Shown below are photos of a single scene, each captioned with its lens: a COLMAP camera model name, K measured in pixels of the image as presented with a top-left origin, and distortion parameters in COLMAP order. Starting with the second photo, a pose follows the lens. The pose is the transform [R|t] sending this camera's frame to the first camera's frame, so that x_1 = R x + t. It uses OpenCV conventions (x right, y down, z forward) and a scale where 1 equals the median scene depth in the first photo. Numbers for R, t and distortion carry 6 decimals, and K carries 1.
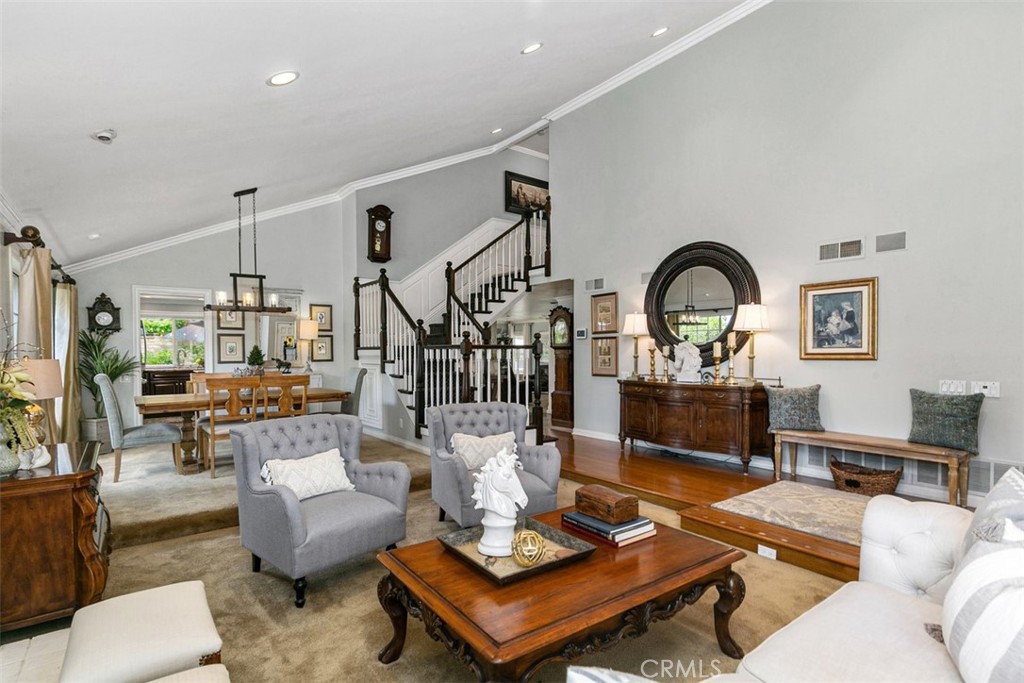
lens RADIAL K [[499.4, 0, 500.4], [0, 499.4, 361.9], [0, 0, 1]] dist [0.000054, -0.000545]
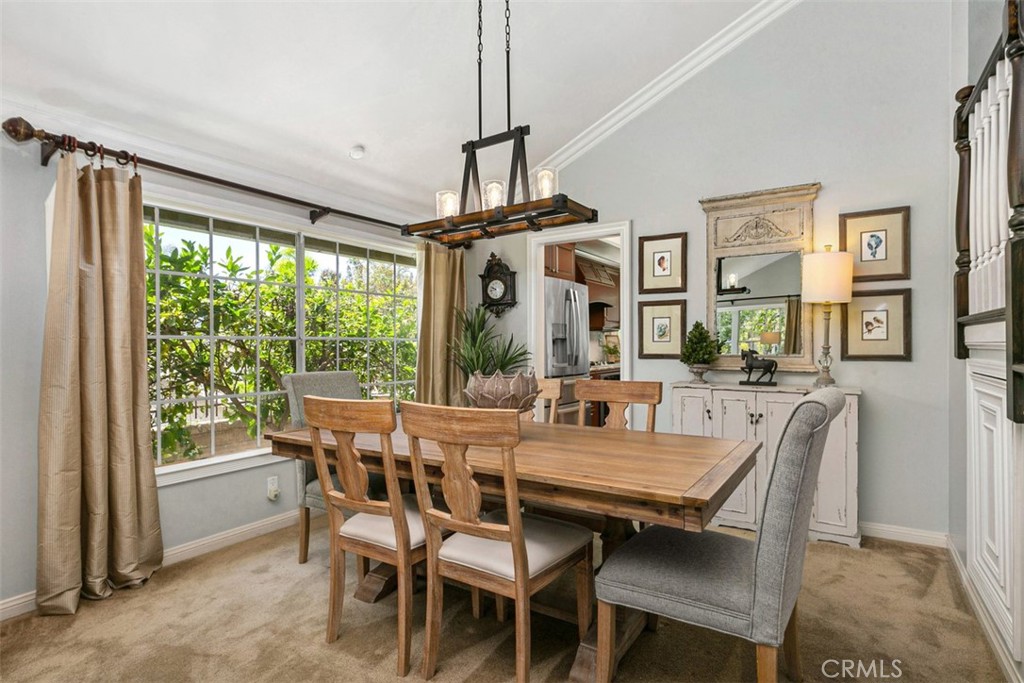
lens RADIAL K [[532.5, 0, 501.8], [0, 532.5, 348.4], [0, 0, 1]] dist [0.000302, 0.000773]
pose [[0.341508, 0.011494, -0.939809, -0.094678], [-0.019274, 0.999801, 0.005224, -0.008384], [0.939681, 0.016329, 0.341661, 0.761810]]
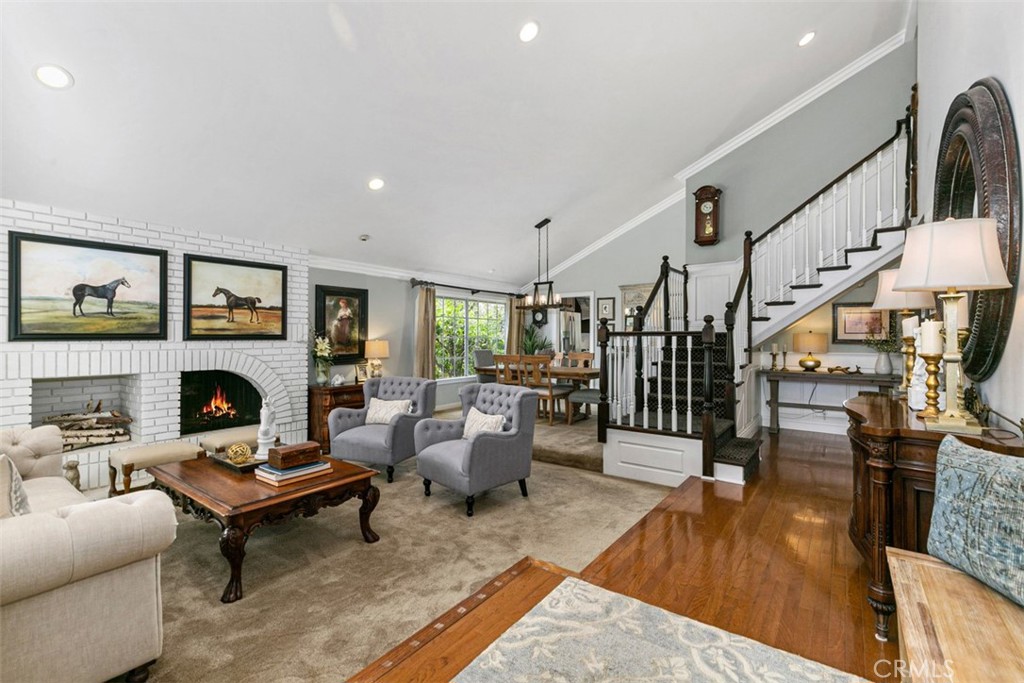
lens RADIAL K [[463.8, 0, 506.2], [0, 463.8, 335.1], [0, 0, 1]] dist [0.003949, -0.001081]
pose [[0.295000, 0.001823, -0.955495, 0.614591], [-0.025421, 0.999659, -0.005941, -0.014908], [0.955159, 0.026042, 0.294946, 0.461781]]
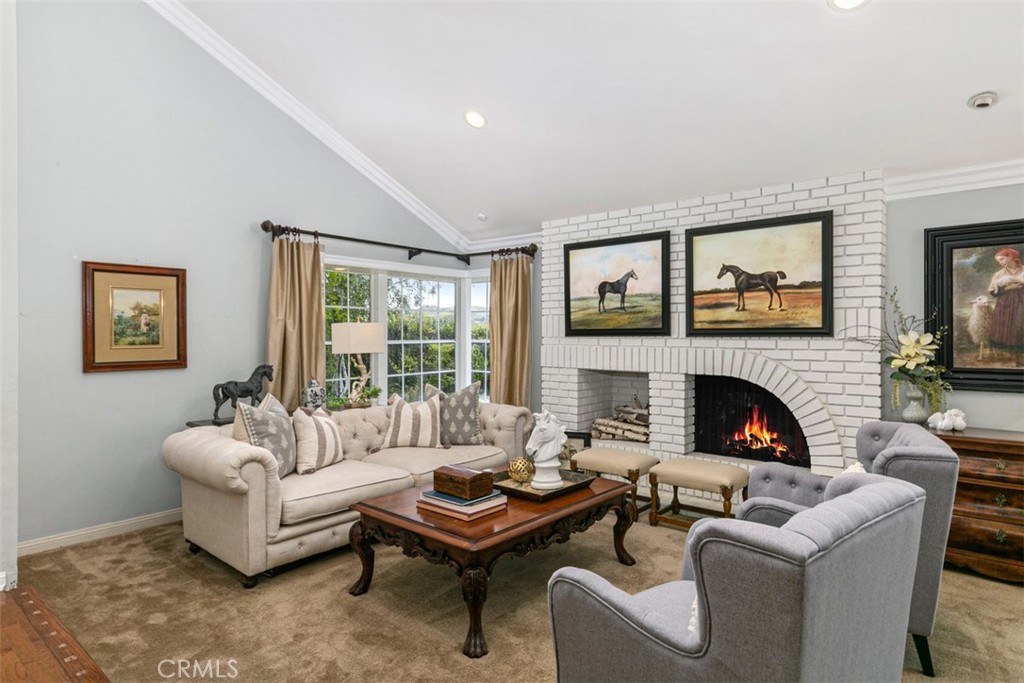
lens RADIAL K [[567.1, 0, 503.8], [0, 567.1, 338.3], [0, 0, 1]] dist [0.005730, 0.000691]
pose [[-0.973581, 0.008465, -0.228187, 0.156088], [0.001284, 0.999500, 0.031601, -0.018719], [0.228340, 0.030473, -0.973104, 0.855746]]
